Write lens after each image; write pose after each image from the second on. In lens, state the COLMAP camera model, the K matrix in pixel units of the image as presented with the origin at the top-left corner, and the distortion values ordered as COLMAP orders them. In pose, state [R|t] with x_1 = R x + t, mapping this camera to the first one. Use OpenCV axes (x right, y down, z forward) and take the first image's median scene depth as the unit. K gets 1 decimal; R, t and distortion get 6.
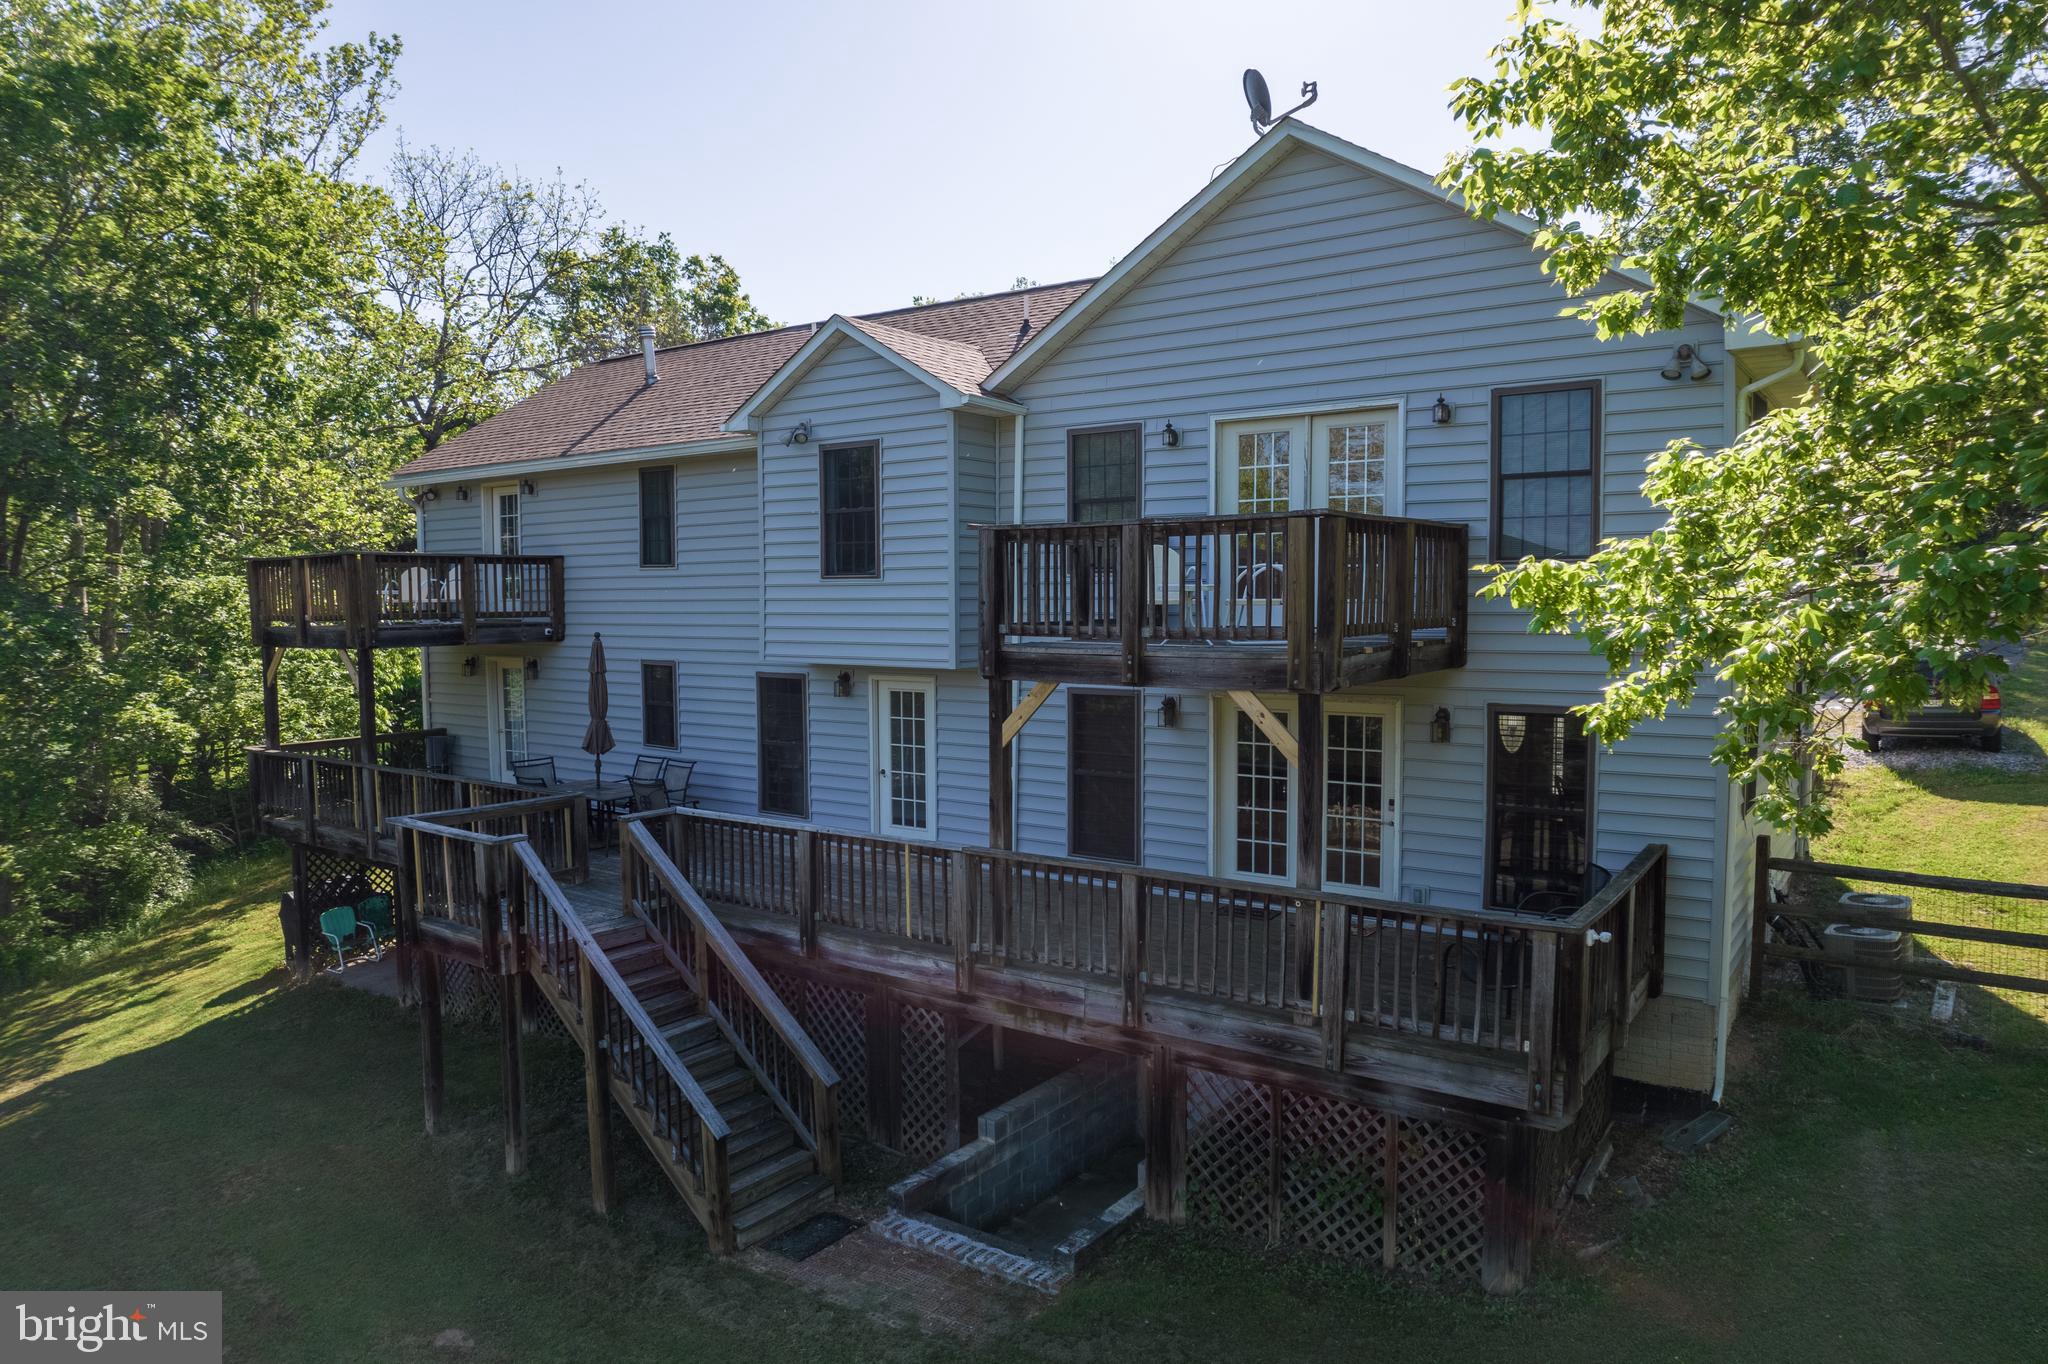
lens RADIAL K [[1312.6, 0, 1030.0], [0, 1312.6, 684.6], [0, 0, 1]] dist [-0.064990, 0.051584]
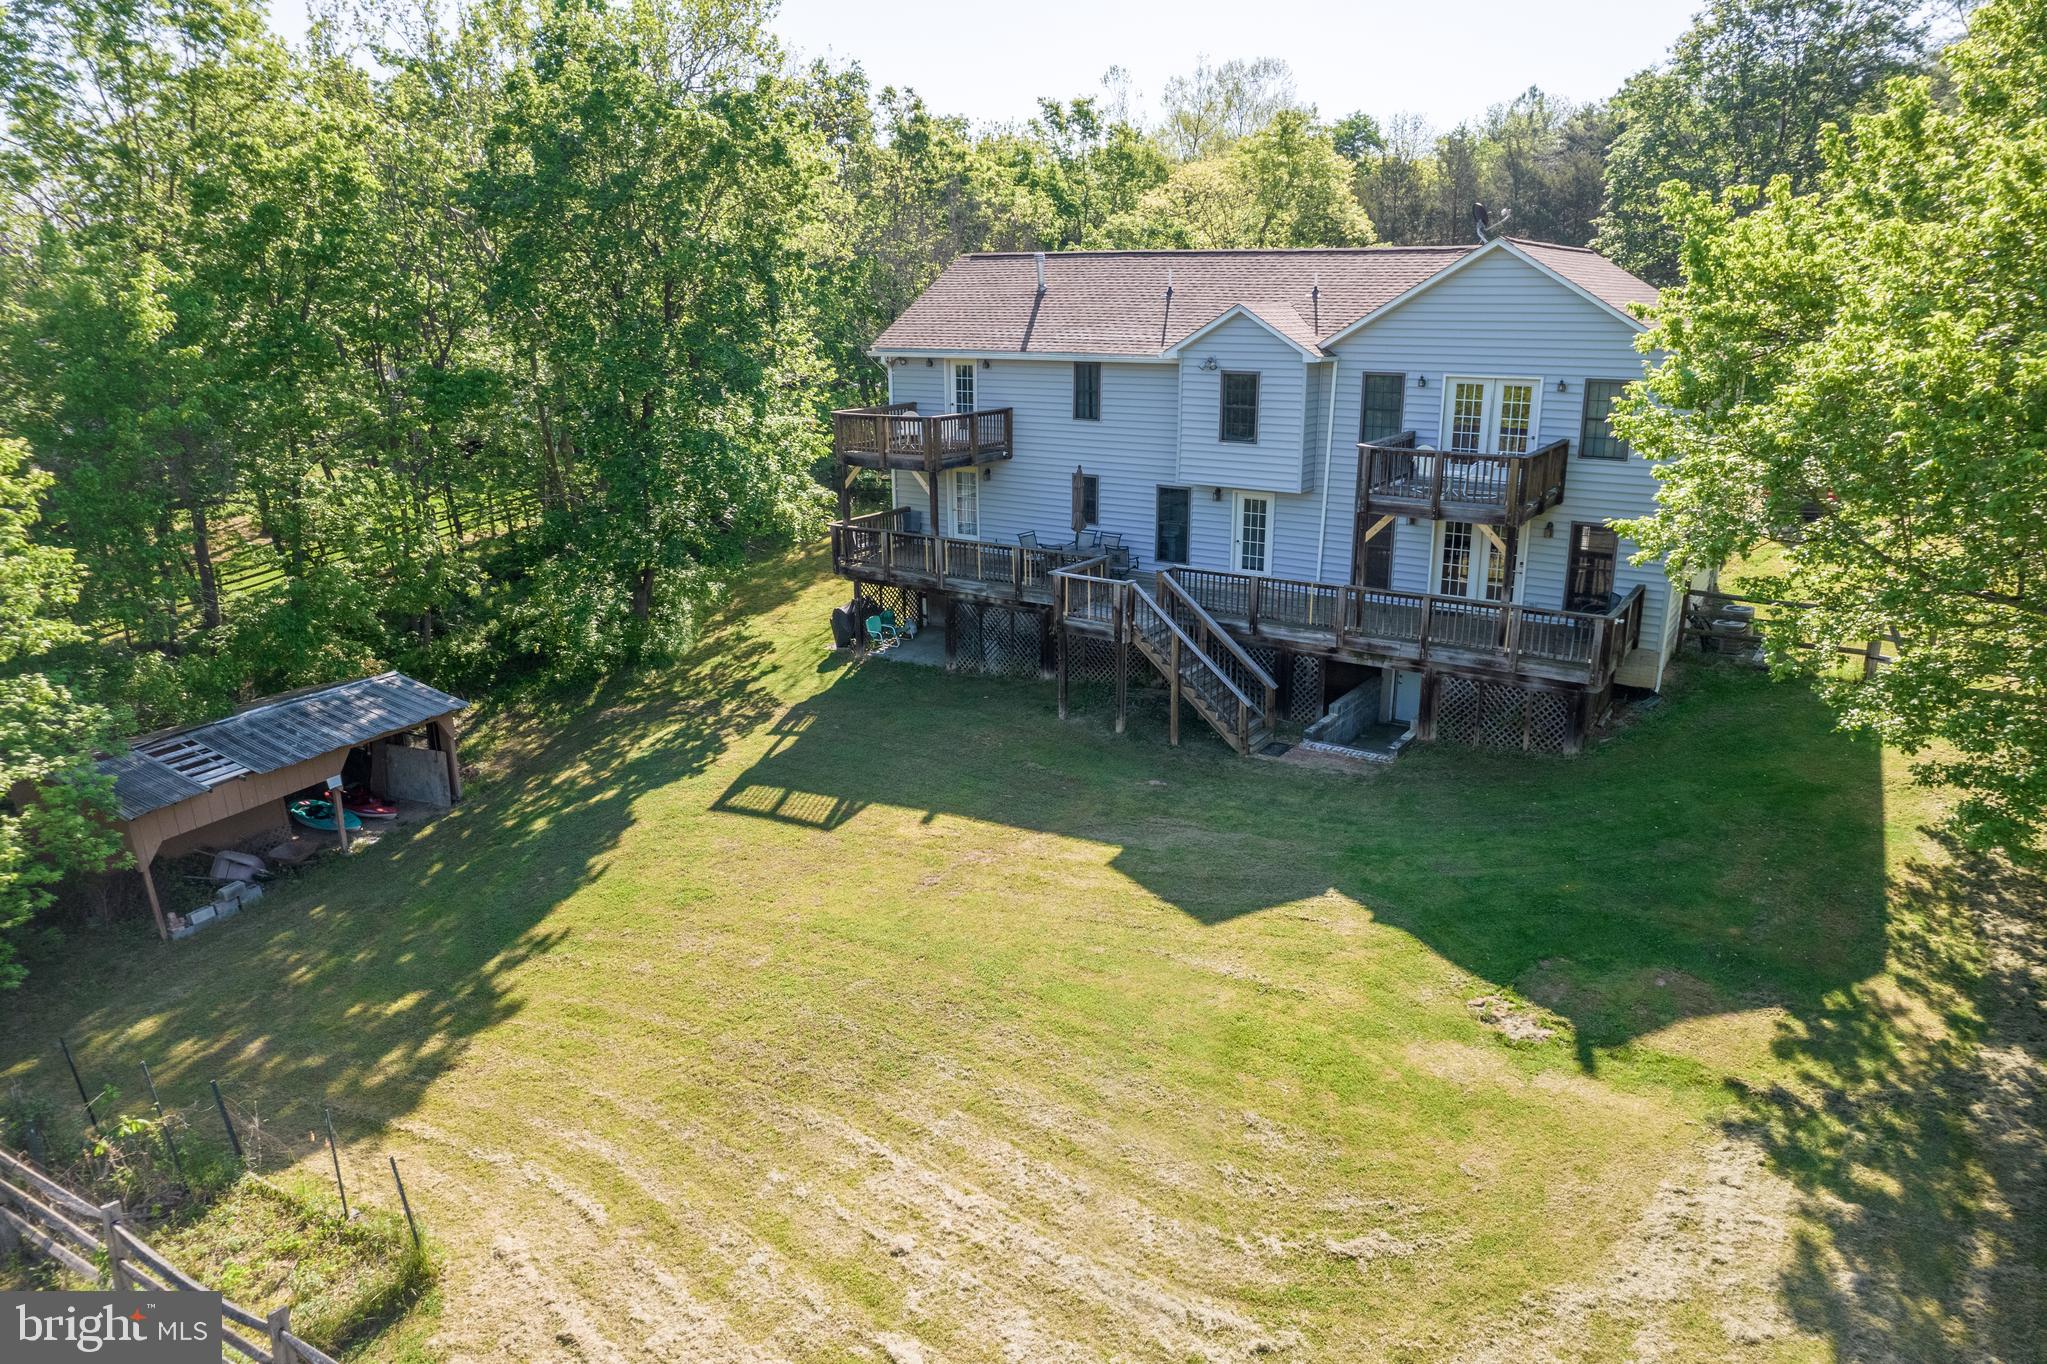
lens RADIAL K [[1312.0, 0, 1029.5], [0, 1312.0, 684.6], [0, 0, 1]] dist [-0.064990, 0.051584]
pose [[0.999786, -0.006358, 0.019662, -0.573281], [0.001916, 0.975909, 0.218170, -0.182731], [-0.020575, -0.218086, 0.975713, -1.115852]]
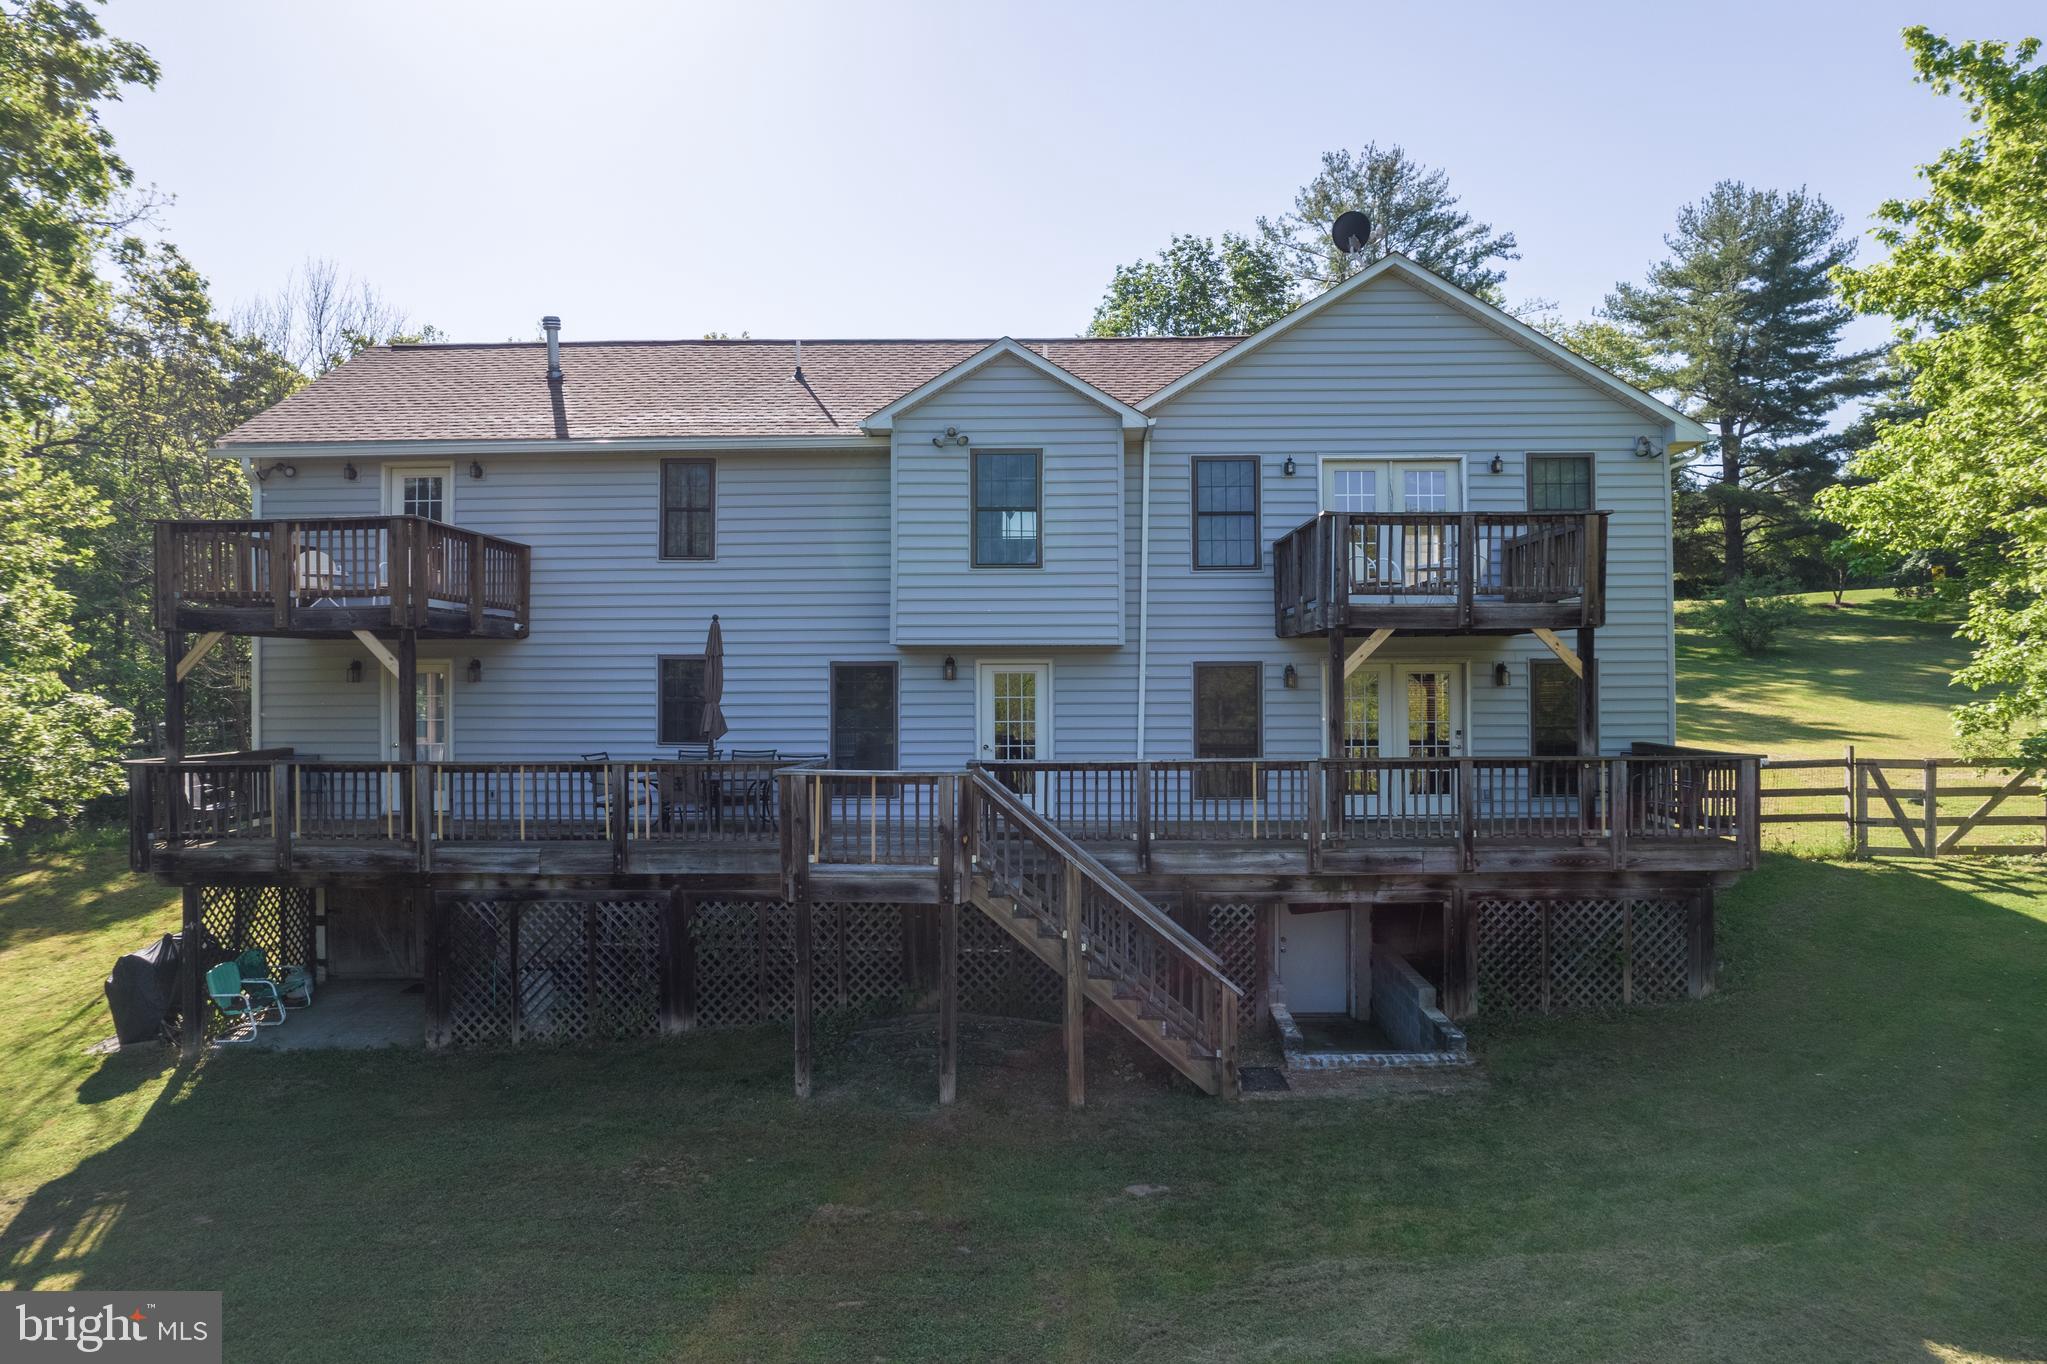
lens RADIAL K [[1312.0, 0, 1029.5], [0, 1312.0, 684.6], [0, 0, 1]] dist [-0.064990, 0.051584]
pose [[0.829058, 0.005145, 0.559139, -0.893172], [0.037142, 0.997242, -0.064249, 0.109883], [-0.557928, 0.074034, 0.826580, 0.074746]]
